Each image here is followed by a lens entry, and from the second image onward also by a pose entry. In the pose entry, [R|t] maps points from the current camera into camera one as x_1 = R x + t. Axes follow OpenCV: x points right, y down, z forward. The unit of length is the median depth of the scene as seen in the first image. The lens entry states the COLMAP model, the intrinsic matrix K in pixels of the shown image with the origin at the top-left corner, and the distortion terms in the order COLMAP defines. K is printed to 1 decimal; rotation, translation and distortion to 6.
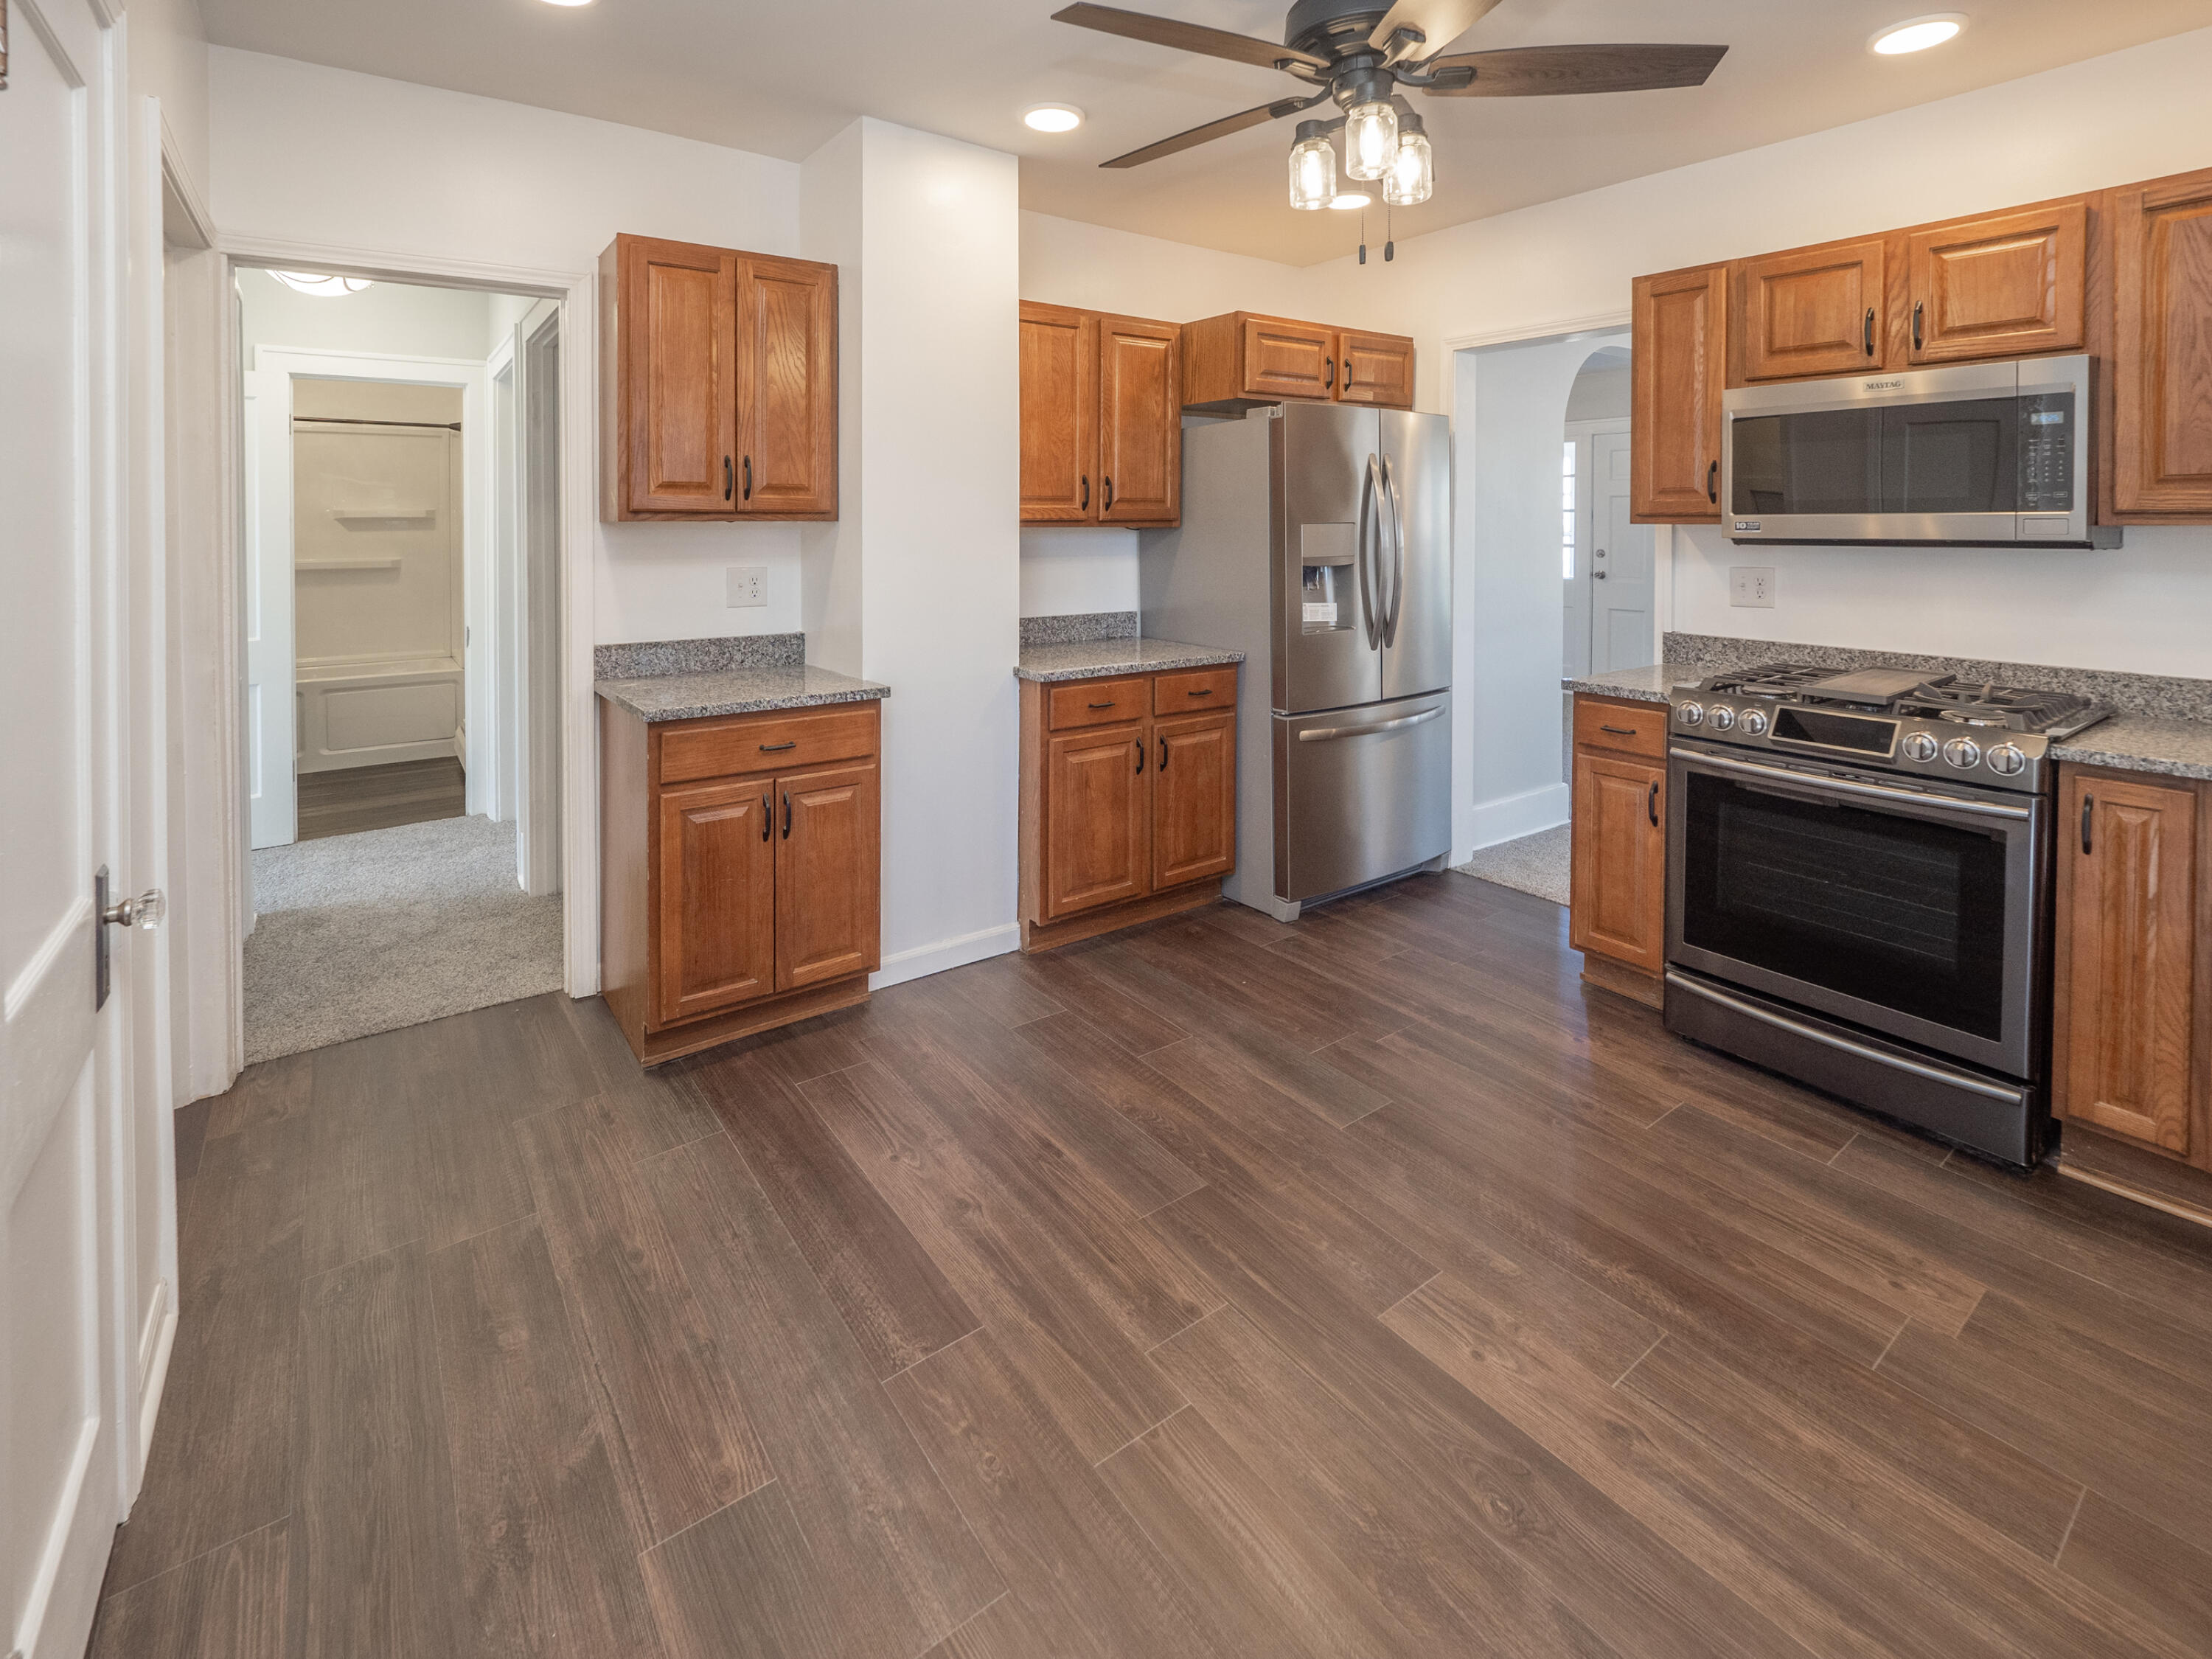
lens RADIAL K [[1055.7, 0, 1279.6], [0, 1055.7, 599.1], [0, 0, 1]] dist [-0.003107, -0.005013]
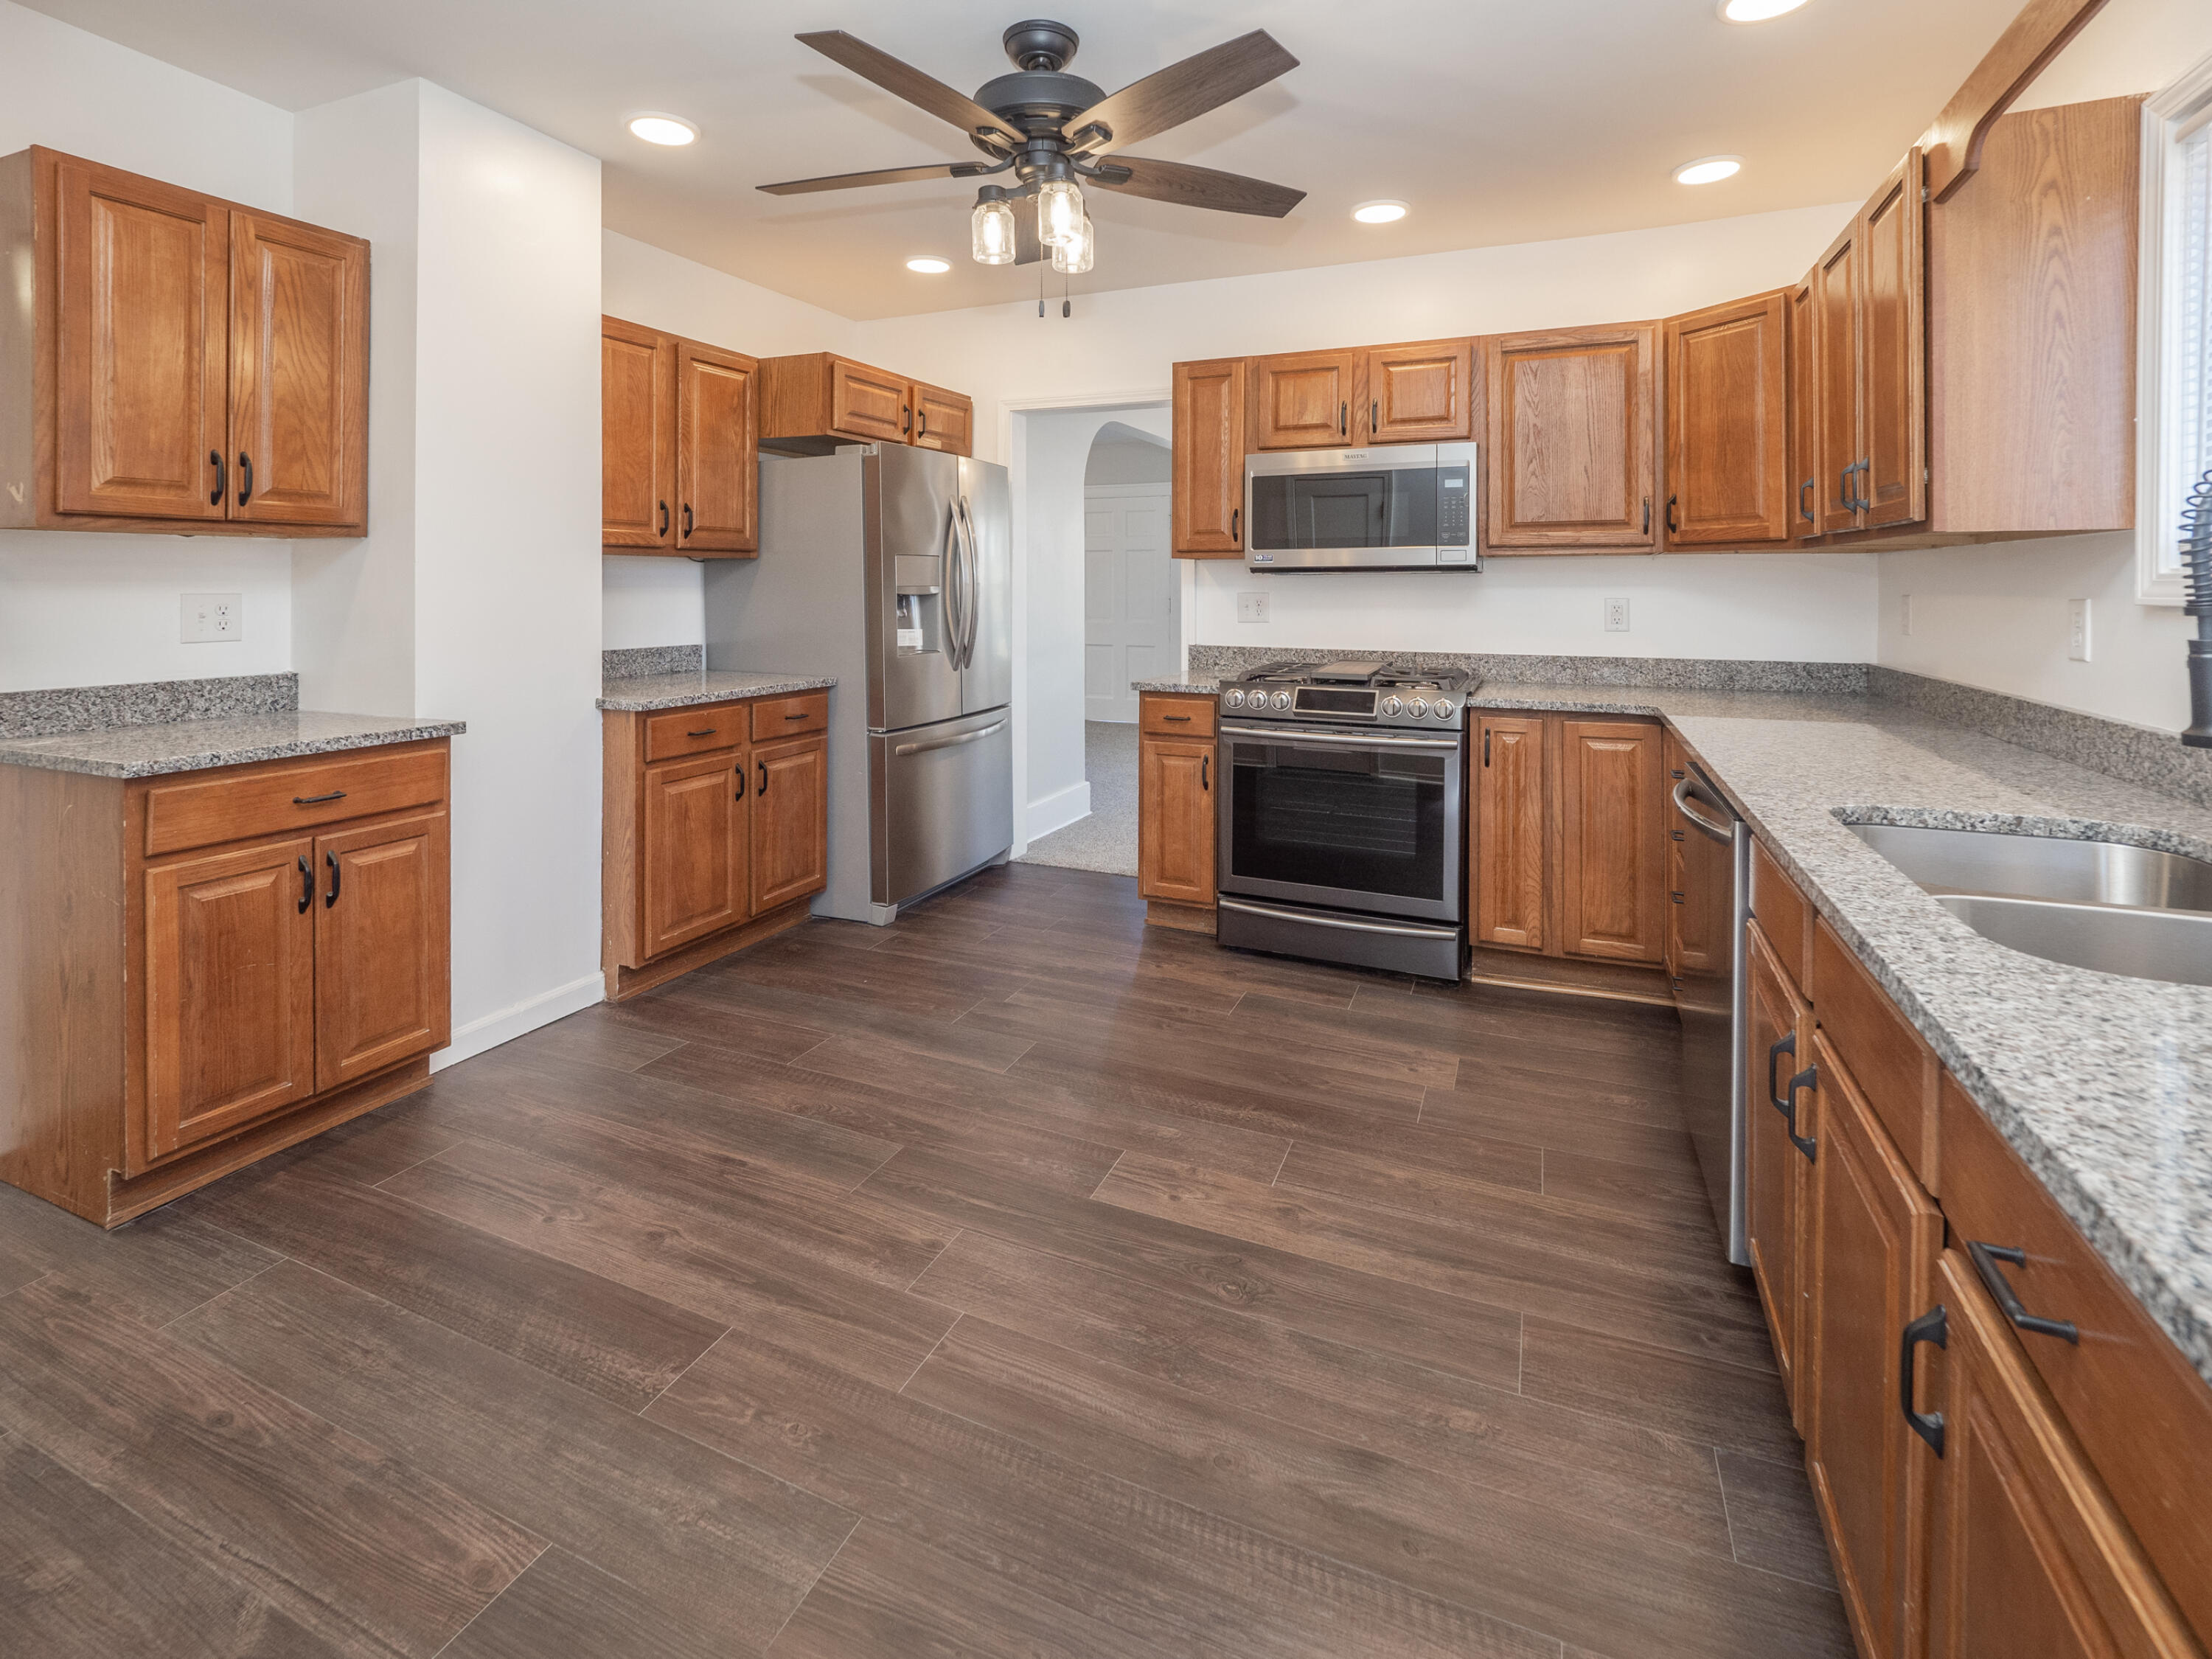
lens RADIAL K [[922.6, 0, 1239.9], [0, 922.6, 645.6], [0, 0, 1]] dist [0.001026, -0.003725]
pose [[0.869666, -0.034958, 0.492402, -0.189738], [0.036700, 0.999308, 0.006127, 0.039678], [-0.492275, 0.012743, 0.870346, -0.004871]]
